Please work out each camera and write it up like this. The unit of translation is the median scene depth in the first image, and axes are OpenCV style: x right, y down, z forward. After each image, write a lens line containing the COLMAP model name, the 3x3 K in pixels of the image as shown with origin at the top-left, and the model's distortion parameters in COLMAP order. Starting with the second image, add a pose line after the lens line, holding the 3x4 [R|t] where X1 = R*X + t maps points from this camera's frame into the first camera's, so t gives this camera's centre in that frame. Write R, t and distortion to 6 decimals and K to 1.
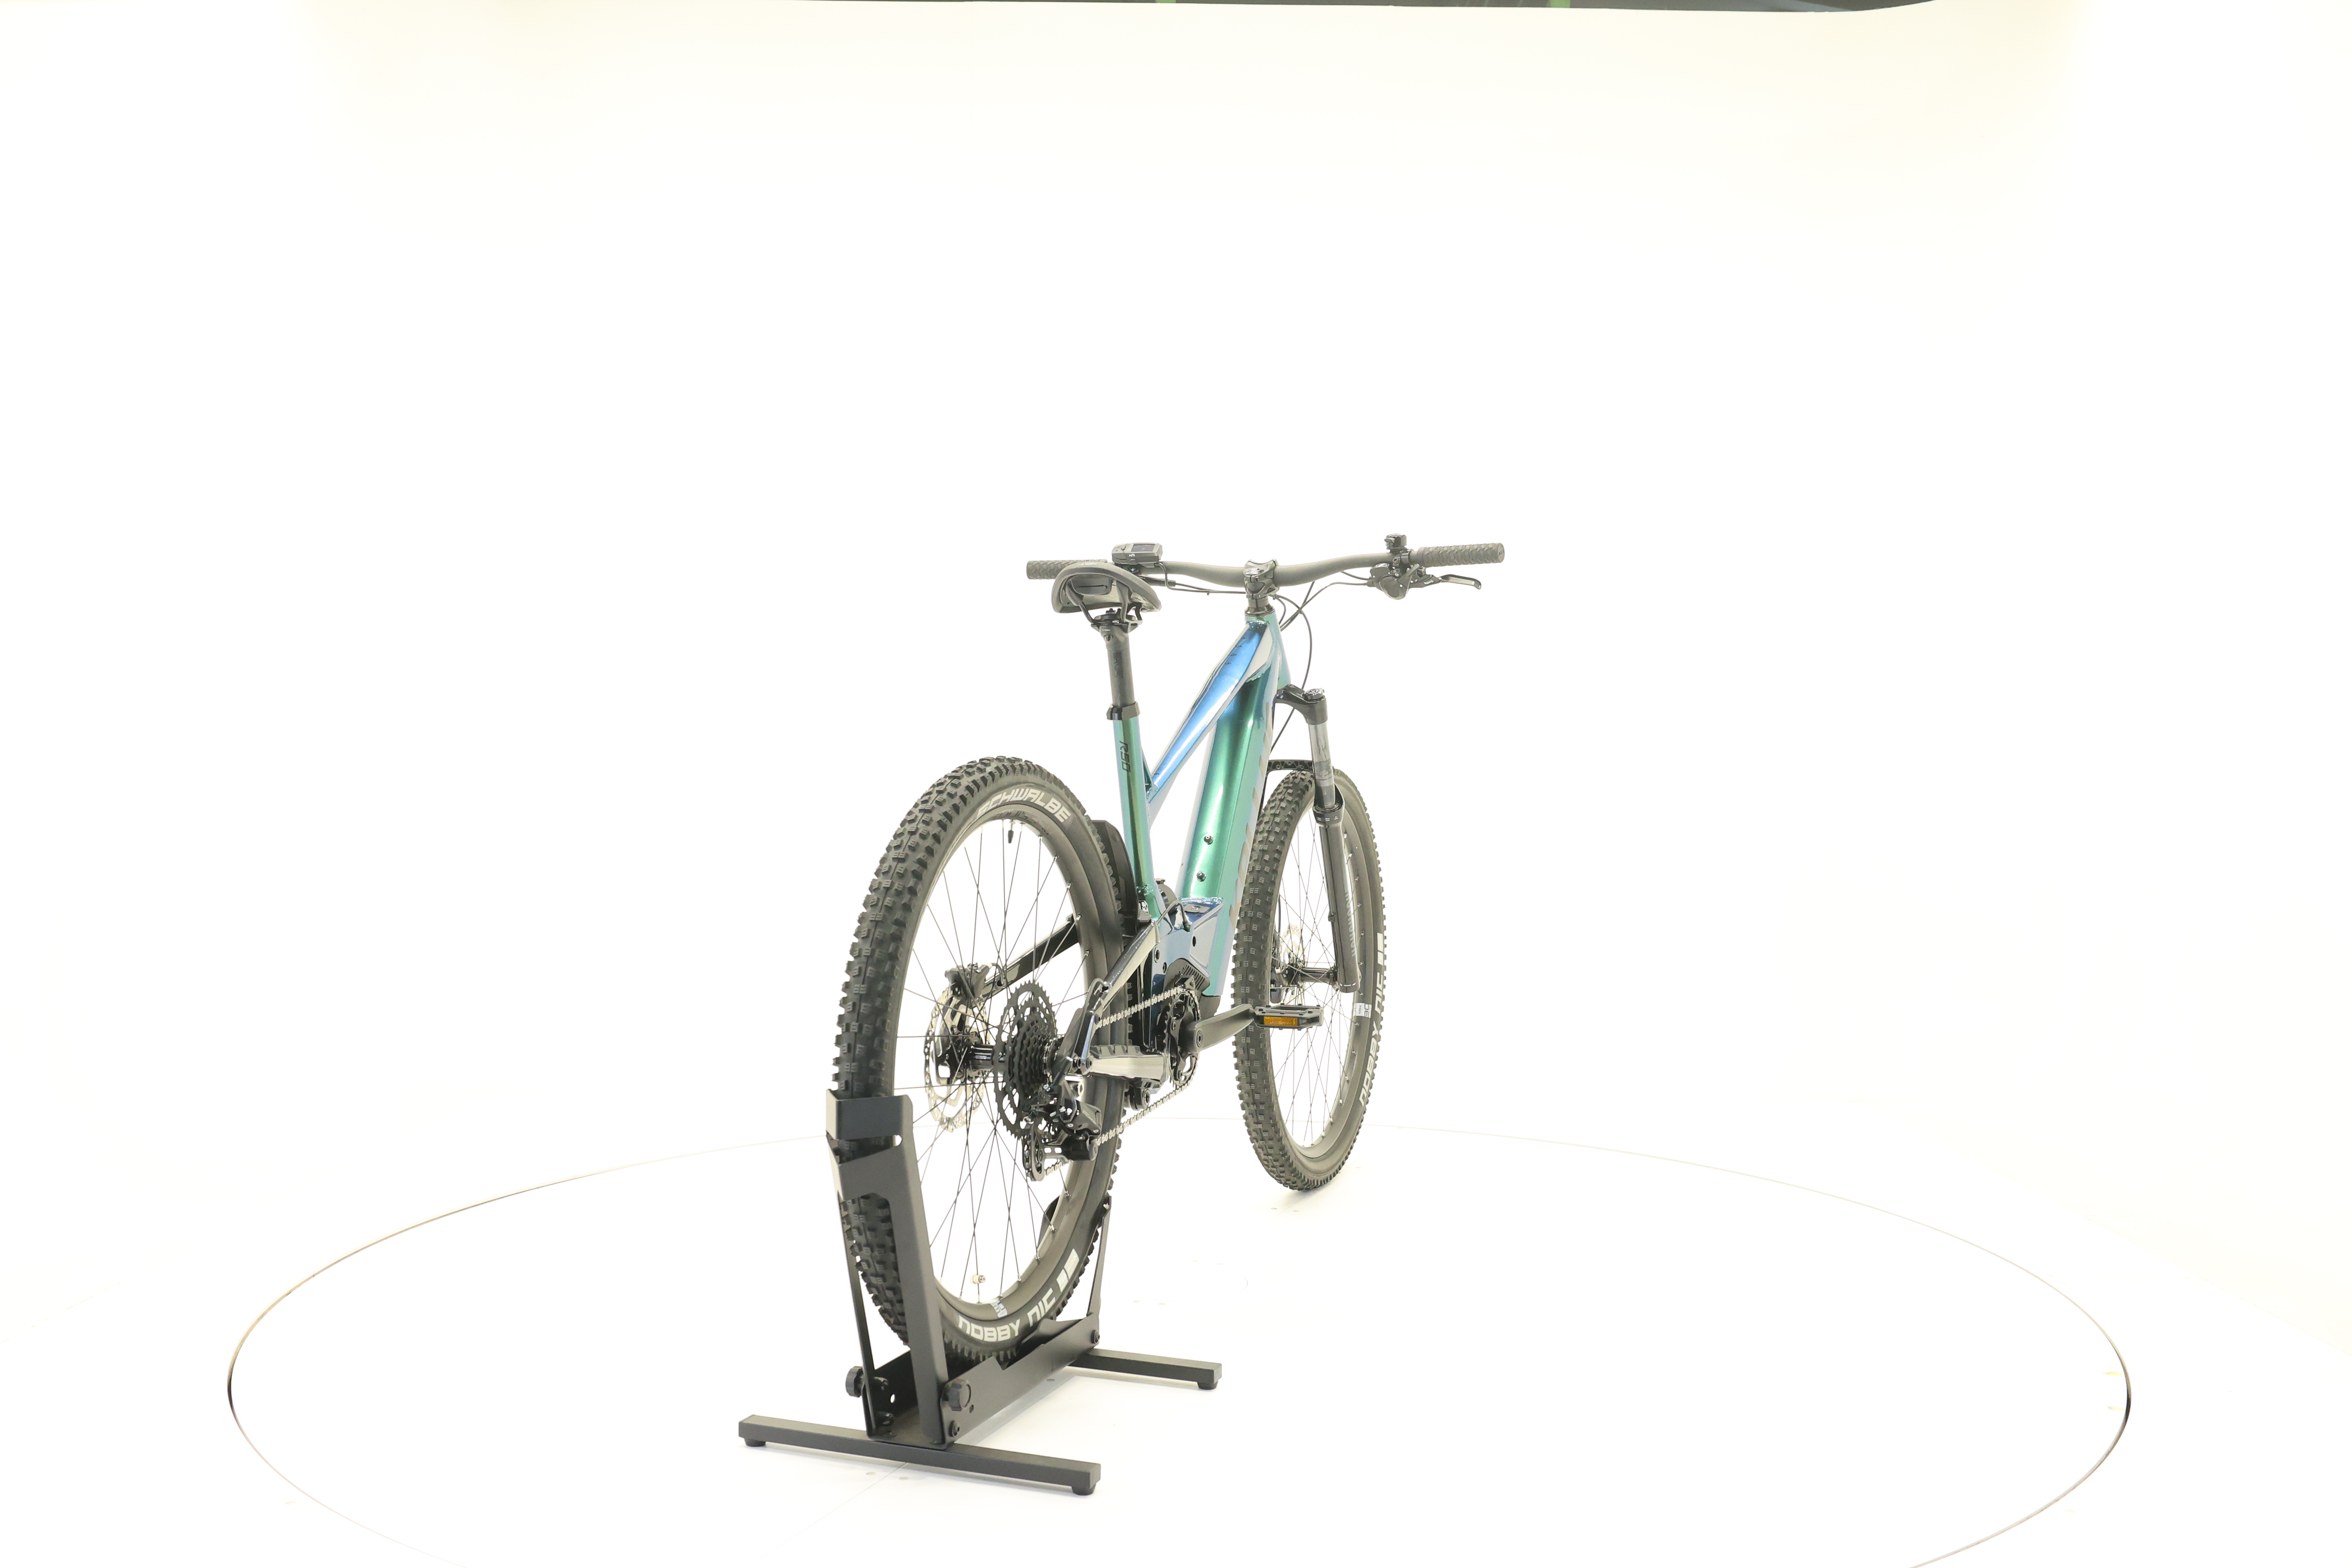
lens RADIAL K [[2048.9, 0, 1176.0], [0, 2048.9, 784.0], [0, 0, 1]] dist [-0.031225, -0.001725]
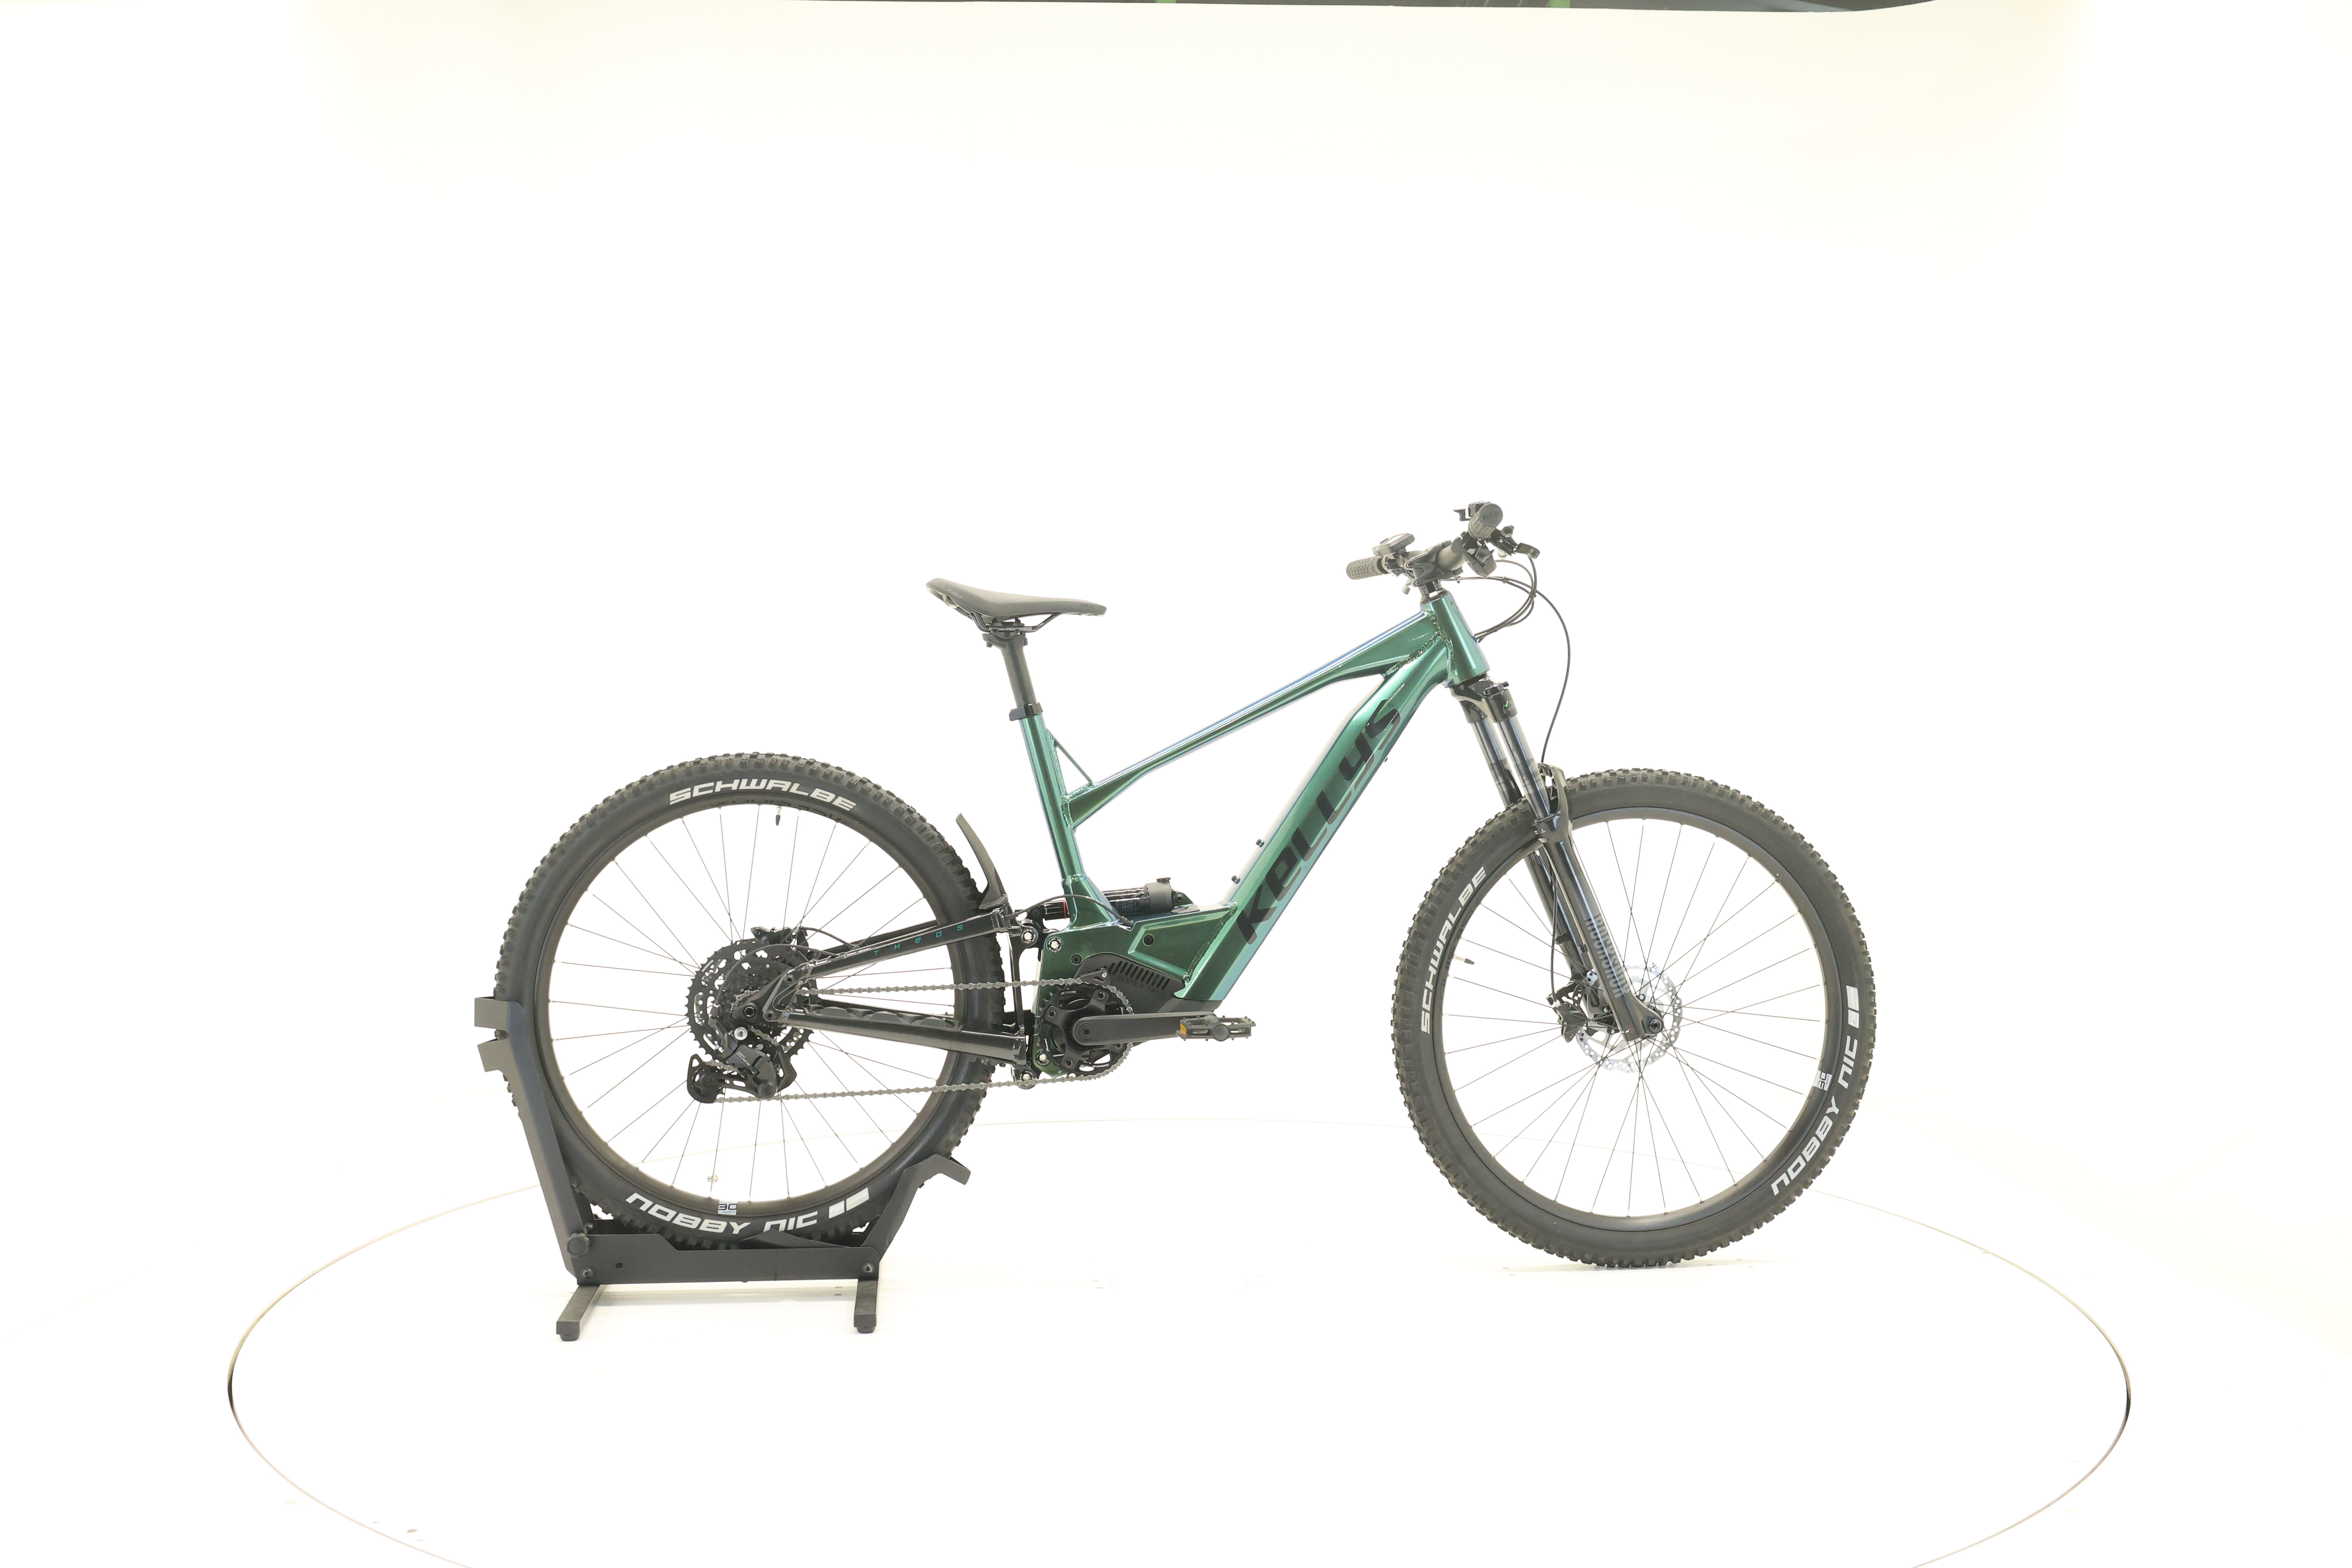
lens RADIAL K [[2048.9, 0, 1176.0], [0, 2048.9, 784.0], [0, 0, 1]] dist [-0.031225, -0.001725]
pose [[0.474968, 0.016175, -0.879855, 0.947973], [-0.020573, 0.999762, 0.007273, -0.007743], [0.879763, 0.014647, 0.475187, 0.563135]]
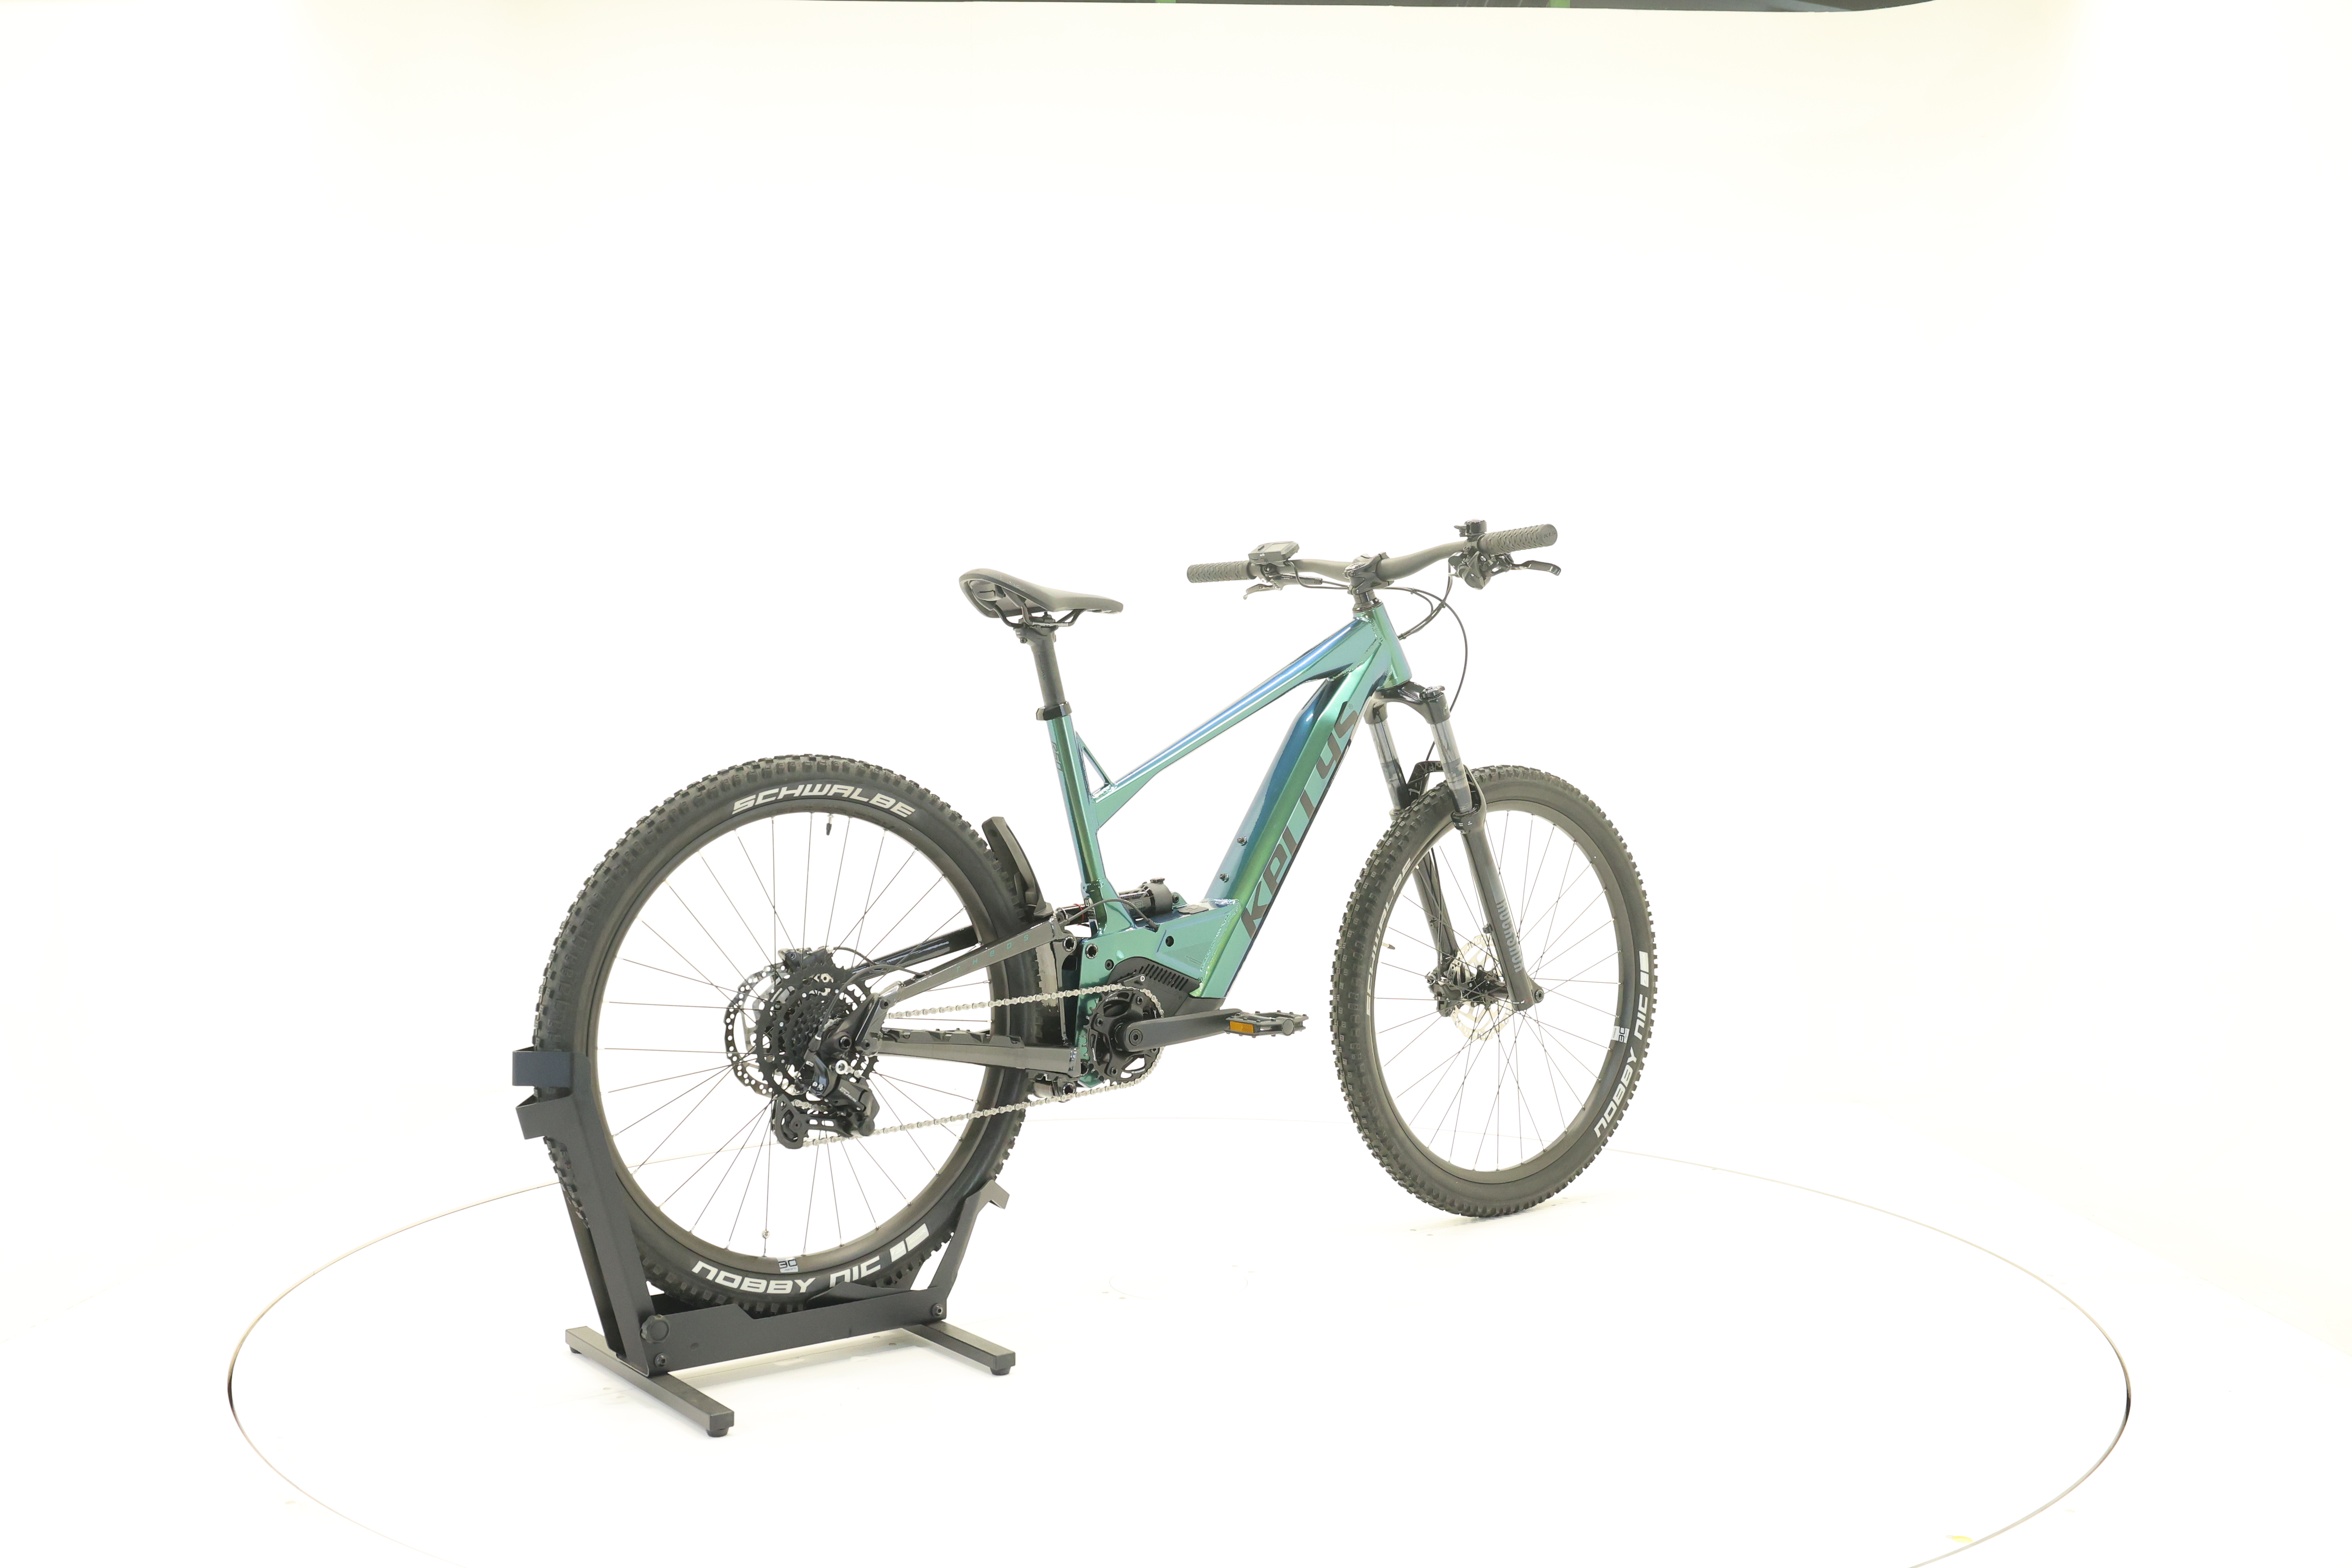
lens RADIAL K [[2048.9, 0, 1176.0], [0, 2048.9, 784.0], [0, 0, 1]] dist [-0.031225, -0.001725]
pose [[0.859206, 0.009676, -0.511539, 0.550865], [-0.010876, 0.999941, 0.000647, -0.000616], [0.511515, 0.005008, 0.859260, 0.150678]]
